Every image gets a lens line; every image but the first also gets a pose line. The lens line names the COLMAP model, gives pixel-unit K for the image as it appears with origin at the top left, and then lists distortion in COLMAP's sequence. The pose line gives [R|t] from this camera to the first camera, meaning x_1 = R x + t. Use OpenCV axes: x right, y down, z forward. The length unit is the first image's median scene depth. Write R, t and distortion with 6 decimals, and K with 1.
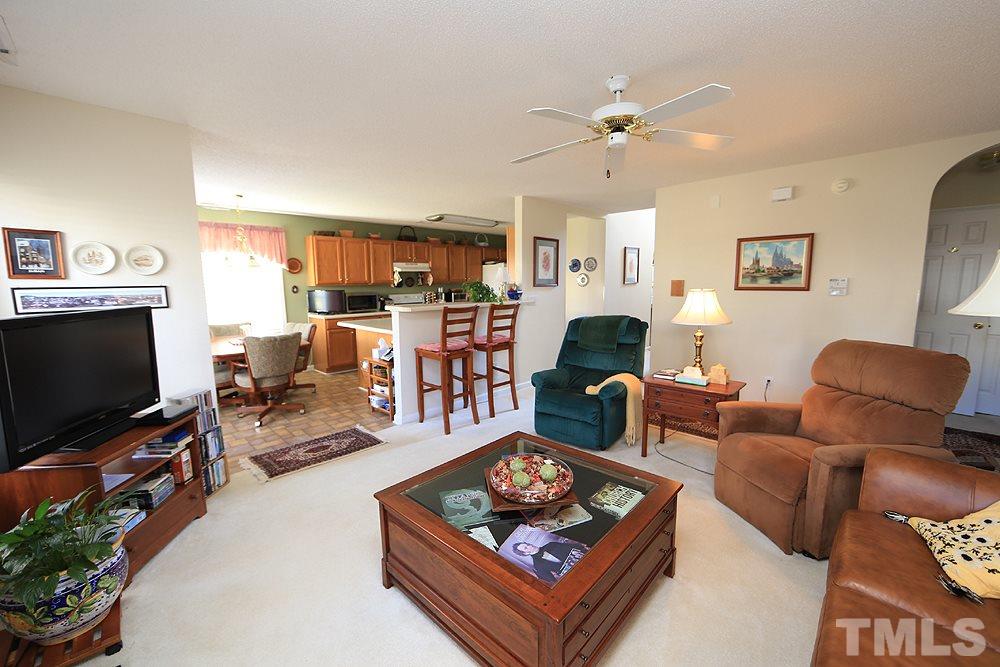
lens RADIAL K [[394.8, 0, 501.3], [0, 394.8, 334.8], [0, 0, 1]] dist [-0.012676, -0.000170]
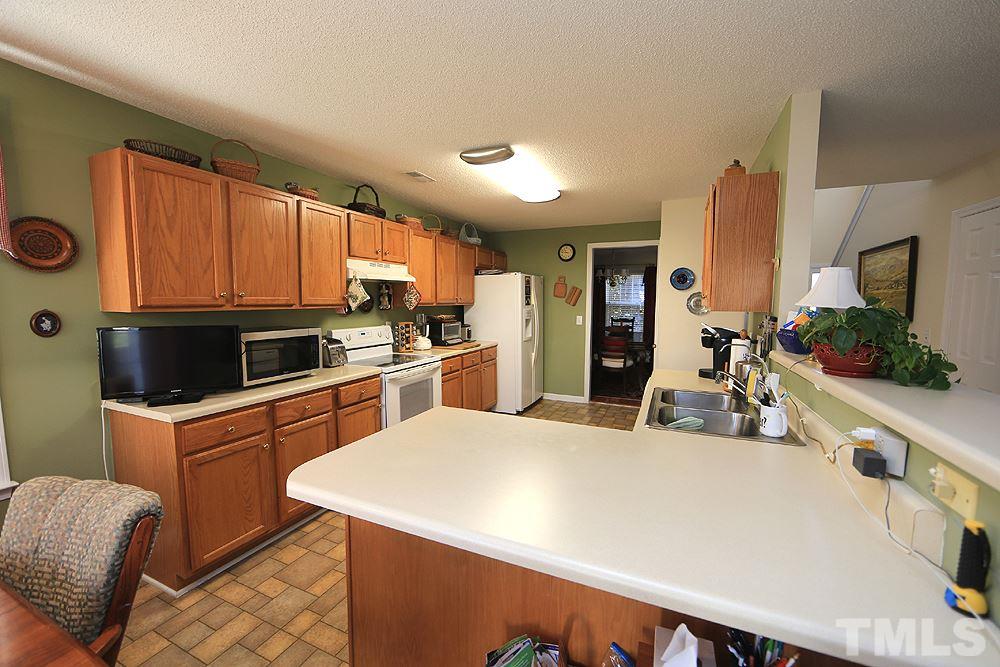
lens RADIAL K [[394.8, 0, 503.7], [0, 394.8, 334.5], [0, 0, 1]] dist [-0.012676, -0.000170]
pose [[0.940566, -0.012544, 0.339381, -0.446987], [0.029483, 0.998561, -0.044804, -0.125497], [-0.338330, 0.052147, 0.939582, 0.910108]]
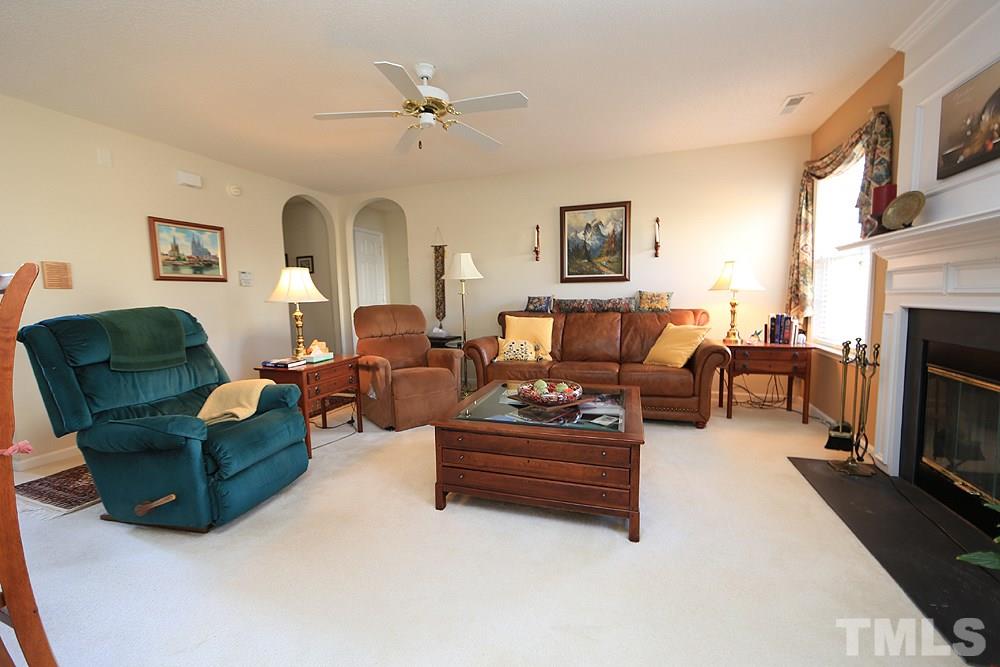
lens RADIAL K [[394.8, 0, 495.9], [0, 394.8, 331.4], [0, 0, 1]] dist [-0.012676, -0.000170]
pose [[-0.405256, -0.060944, 0.912170, -0.437853], [0.150220, 0.979774, 0.132200, -0.011892], [-0.901777, 0.190601, -0.387904, 0.716135]]
